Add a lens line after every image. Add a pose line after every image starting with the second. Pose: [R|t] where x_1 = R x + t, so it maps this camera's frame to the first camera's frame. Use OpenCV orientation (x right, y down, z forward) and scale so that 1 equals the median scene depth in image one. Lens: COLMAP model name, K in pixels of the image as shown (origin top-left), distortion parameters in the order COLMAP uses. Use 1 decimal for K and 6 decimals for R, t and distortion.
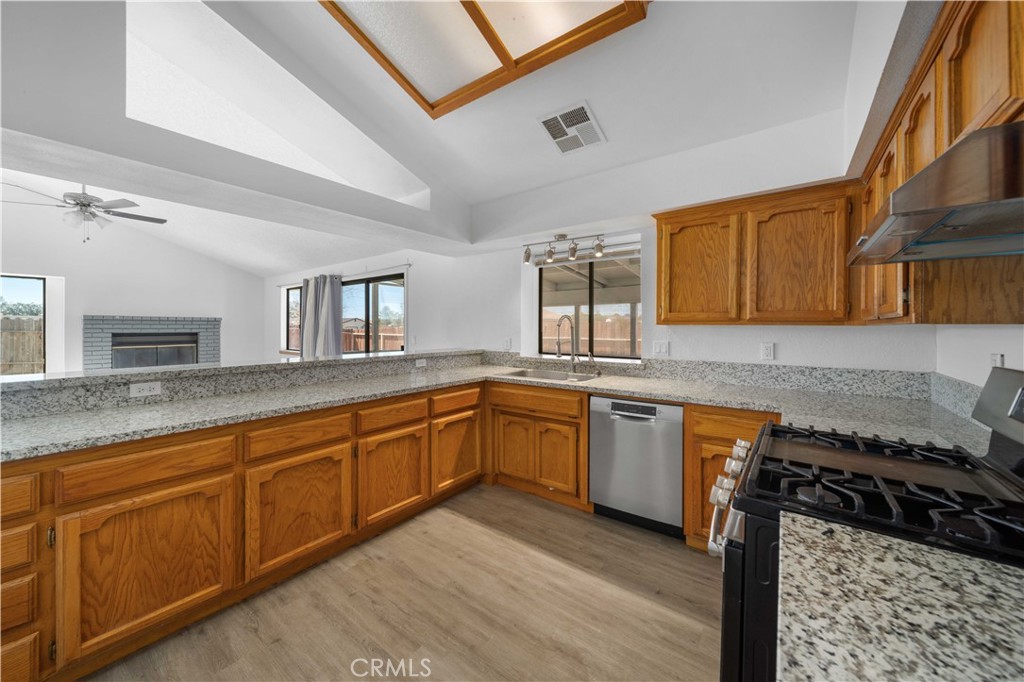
lens RADIAL K [[366.8, 0, 513.5], [0, 366.8, 326.5], [0, 0, 1]] dist [0.000204, -0.000020]
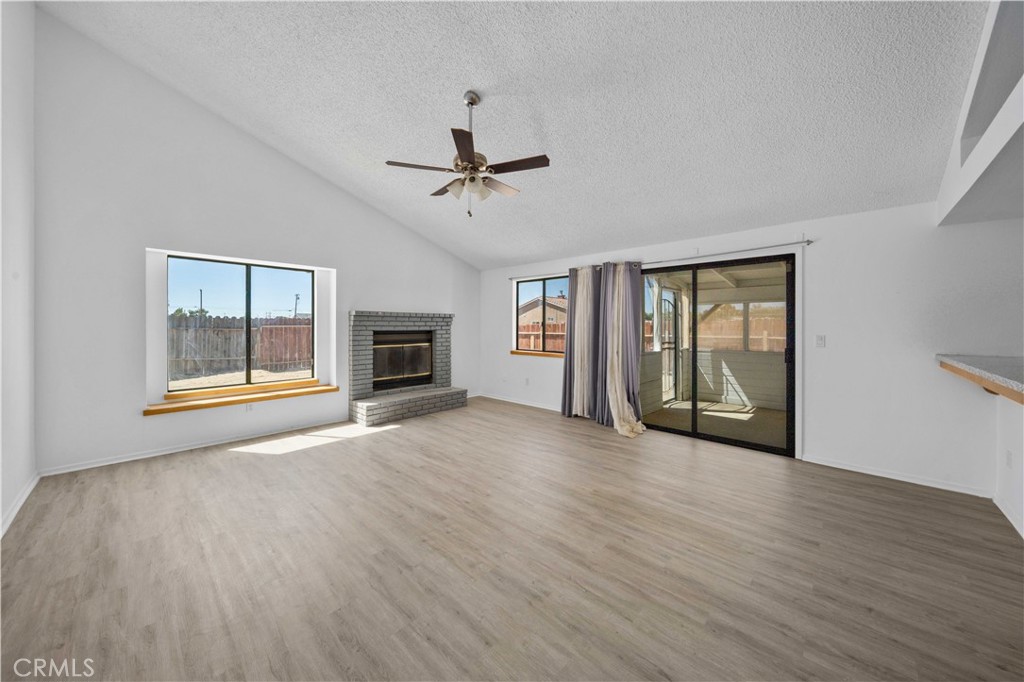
lens RADIAL K [[366.8, 0, 513.5], [0, 366.8, 326.5], [0, 0, 1]] dist [0.000204, -0.000020]
pose [[0.992290, 0.003031, -0.123898, -0.636398], [-0.002030, 0.999964, 0.008200, -0.000610], [0.123918, -0.007885, 0.992261, 0.146131]]
